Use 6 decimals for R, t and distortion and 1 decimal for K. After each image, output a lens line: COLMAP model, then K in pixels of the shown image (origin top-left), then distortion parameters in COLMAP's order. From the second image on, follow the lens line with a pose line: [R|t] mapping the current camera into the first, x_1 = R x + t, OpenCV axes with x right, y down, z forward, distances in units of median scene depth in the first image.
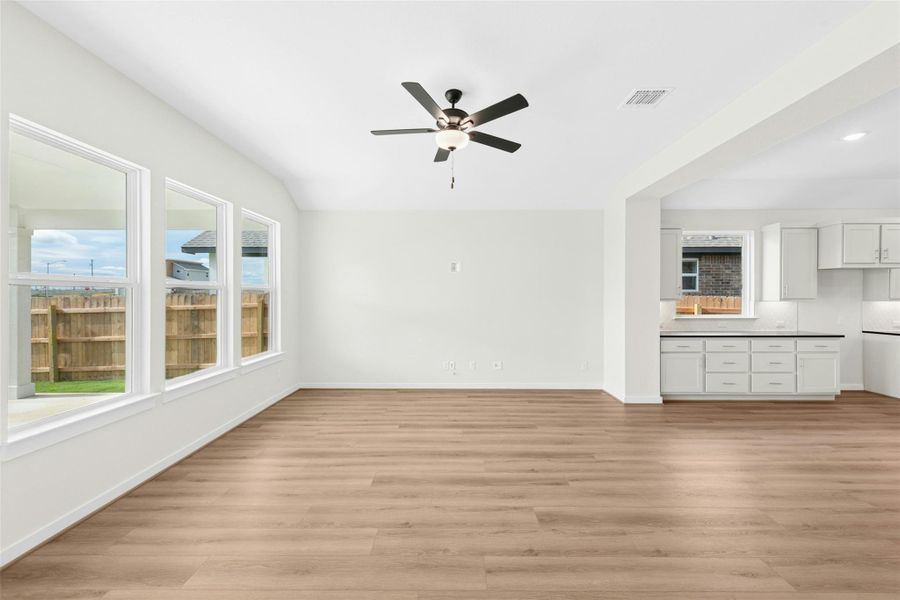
lens RADIAL K [[374.7, 0, 453.6], [0, 374.7, 297.9], [0, 0, 1]] dist [-0.002532, -0.000802]
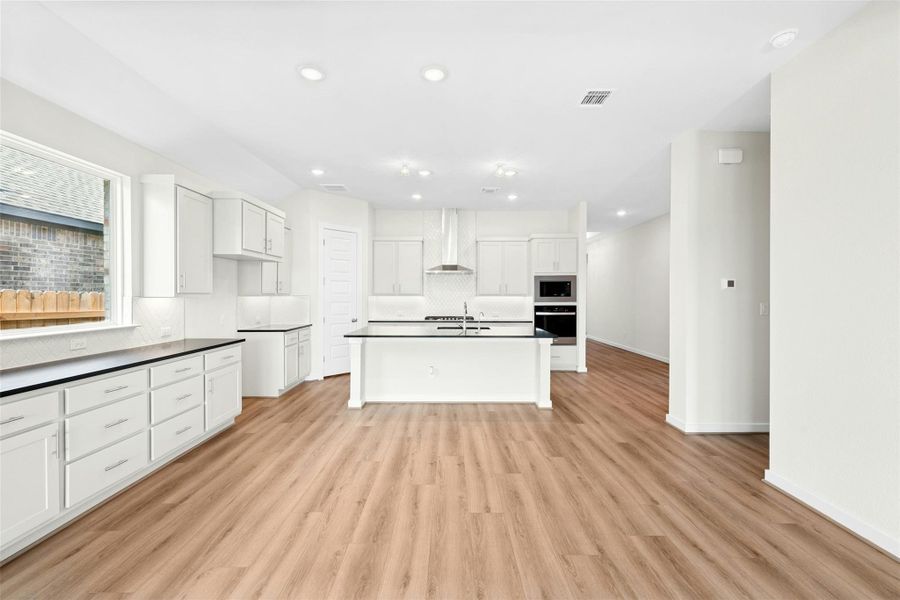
lens RADIAL K [[374.7, 0, 453.6], [0, 374.7, 297.9], [0, 0, 1]] dist [-0.002532, -0.000802]
pose [[0.015397, -0.009465, 0.999837, 0.230484], [0.001852, 0.999954, 0.009437, 0.004774], [-0.999880, 0.001707, 0.015414, 0.499714]]
